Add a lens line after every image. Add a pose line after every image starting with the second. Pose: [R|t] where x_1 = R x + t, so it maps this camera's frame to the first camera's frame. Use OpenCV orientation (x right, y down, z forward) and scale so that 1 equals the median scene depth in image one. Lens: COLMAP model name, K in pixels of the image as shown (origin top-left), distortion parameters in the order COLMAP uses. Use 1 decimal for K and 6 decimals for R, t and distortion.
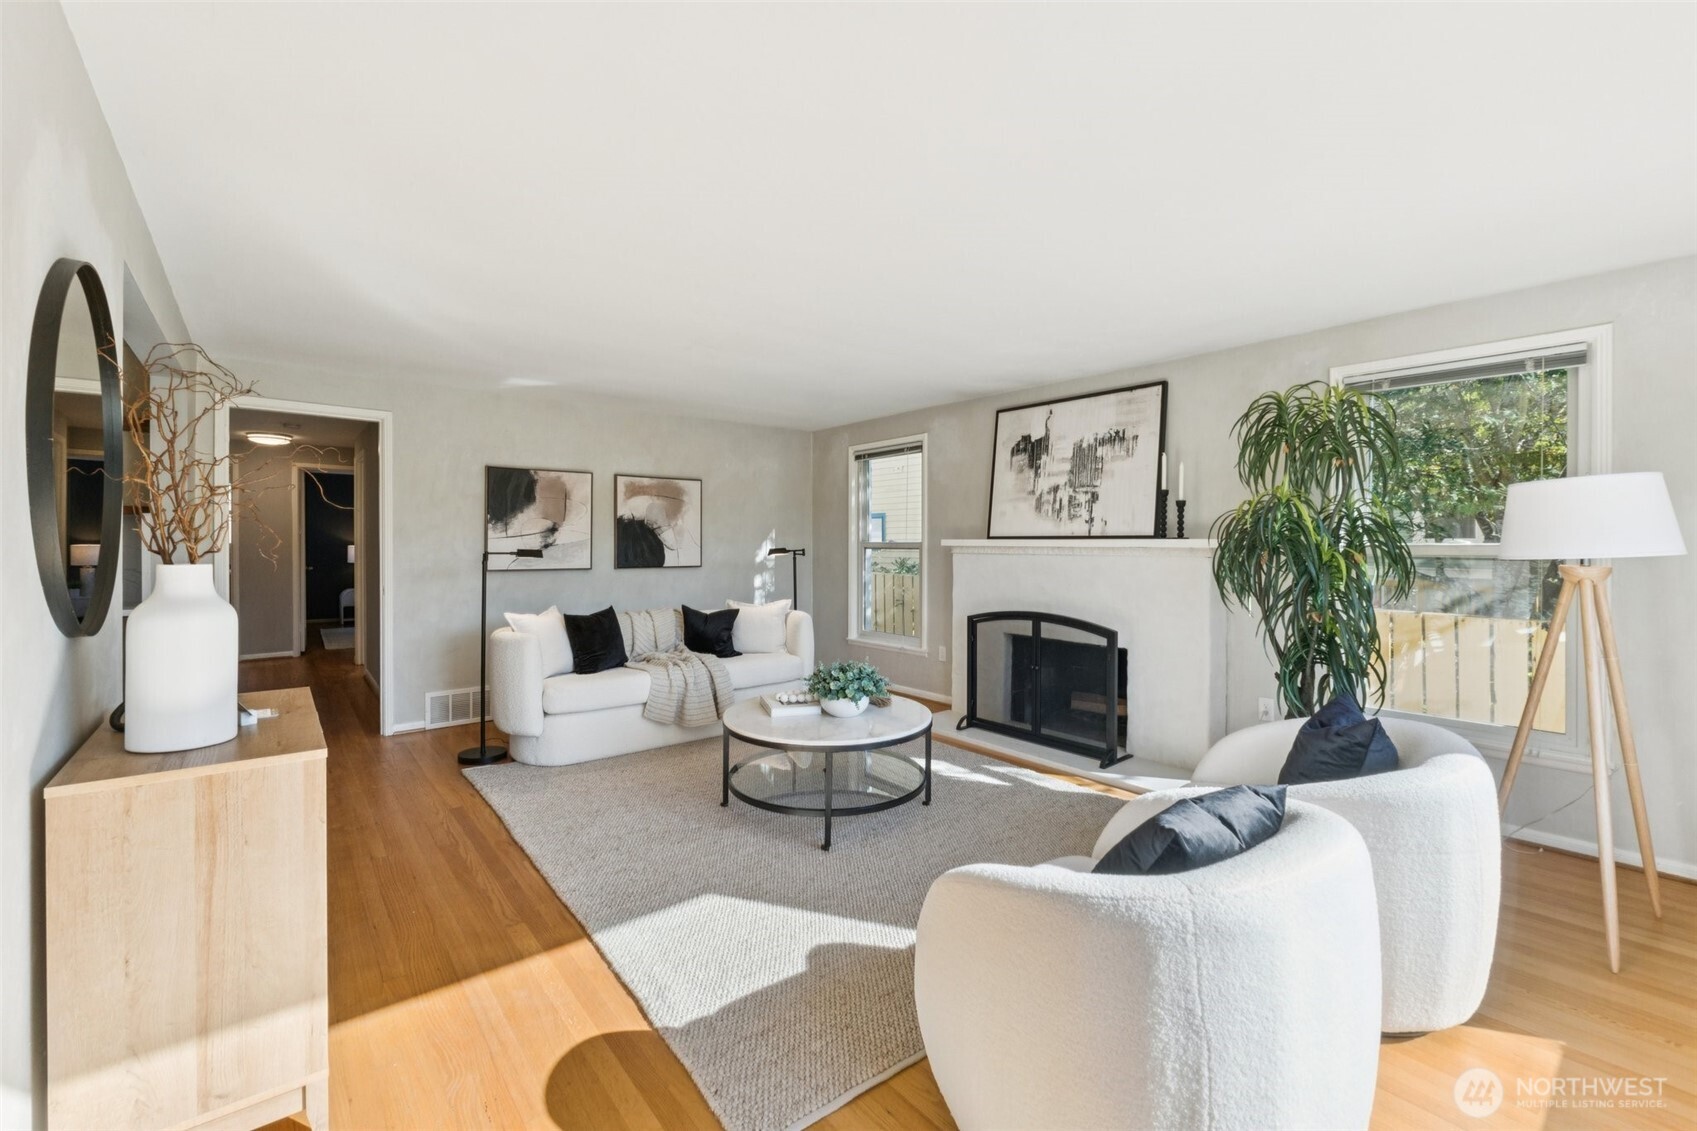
lens RADIAL K [[708.6, 0, 851.2], [0, 708.6, 560.0], [0, 0, 1]] dist [-0.009096, -0.000200]
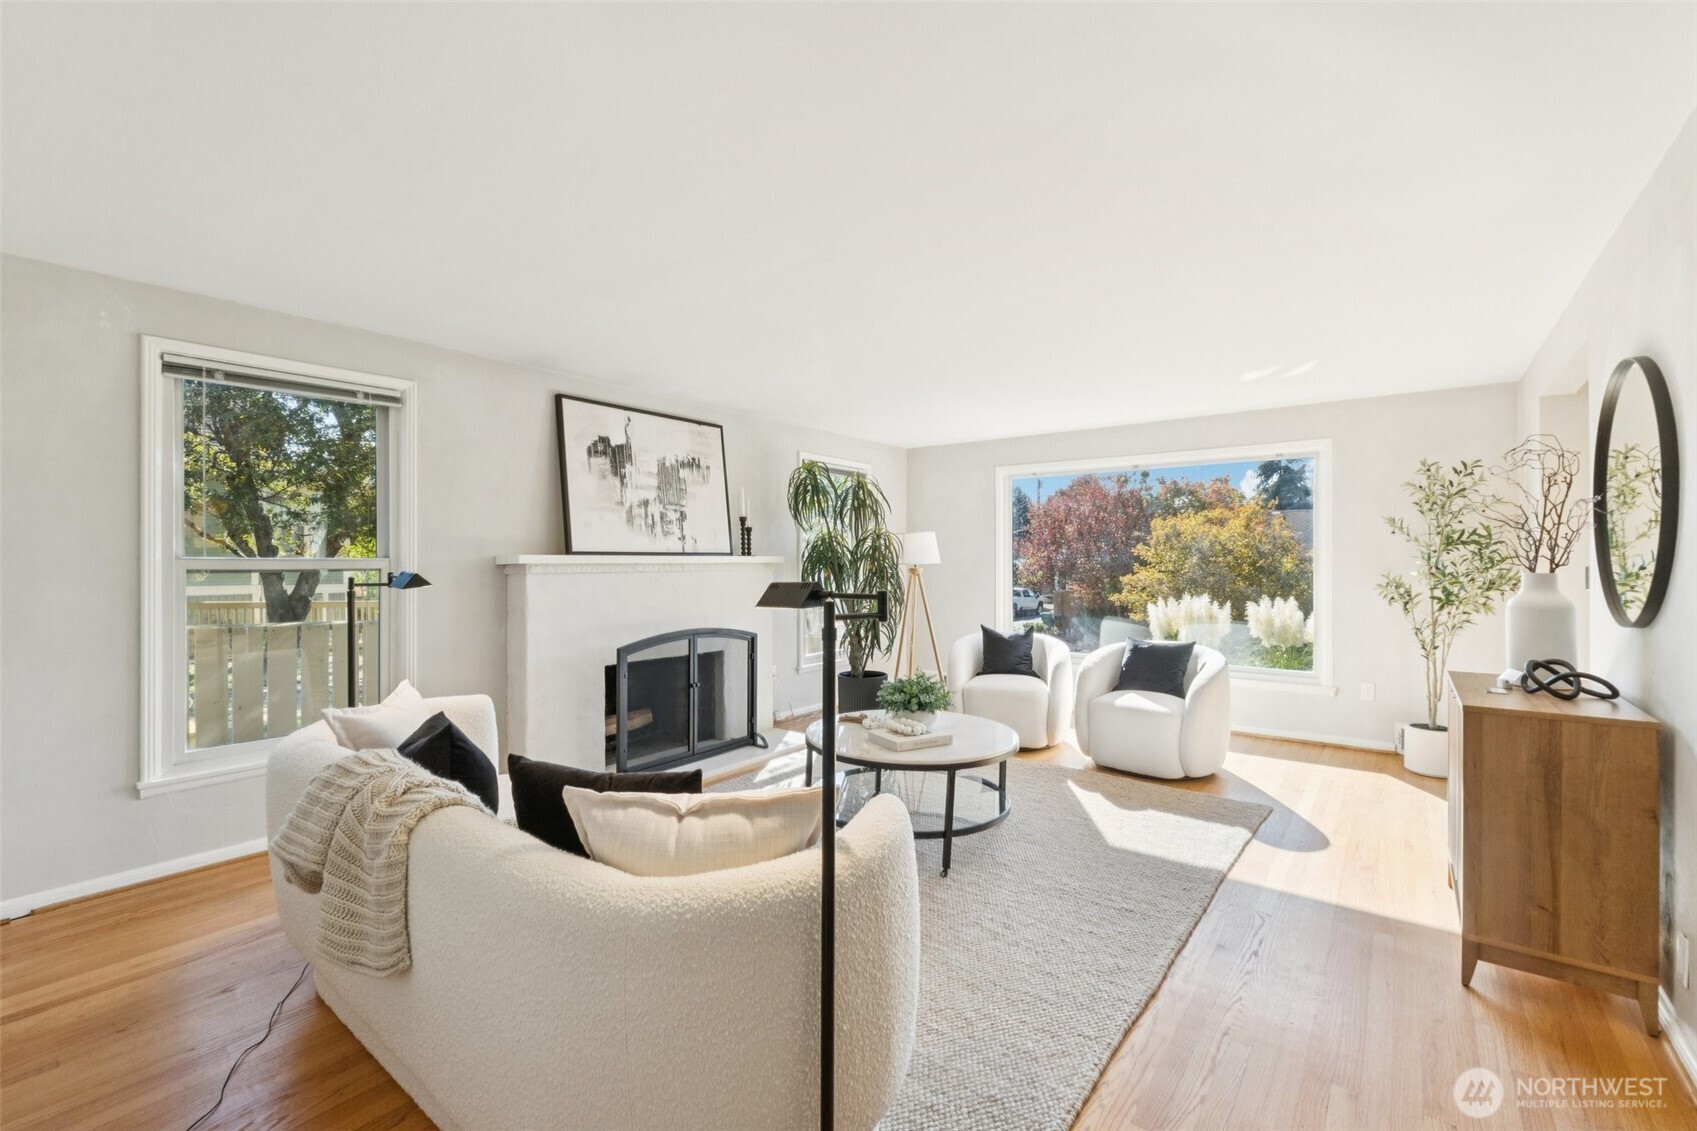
lens RADIAL K [[708.6, 0, 851.2], [0, 708.6, 560.0], [0, 0, 1]] dist [-0.009096, -0.000200]
pose [[-0.231642, -0.013331, 0.972710, -0.709999], [0.014604, 0.999746, 0.017179, -0.035314], [-0.972692, 0.018185, -0.231388, 0.948846]]
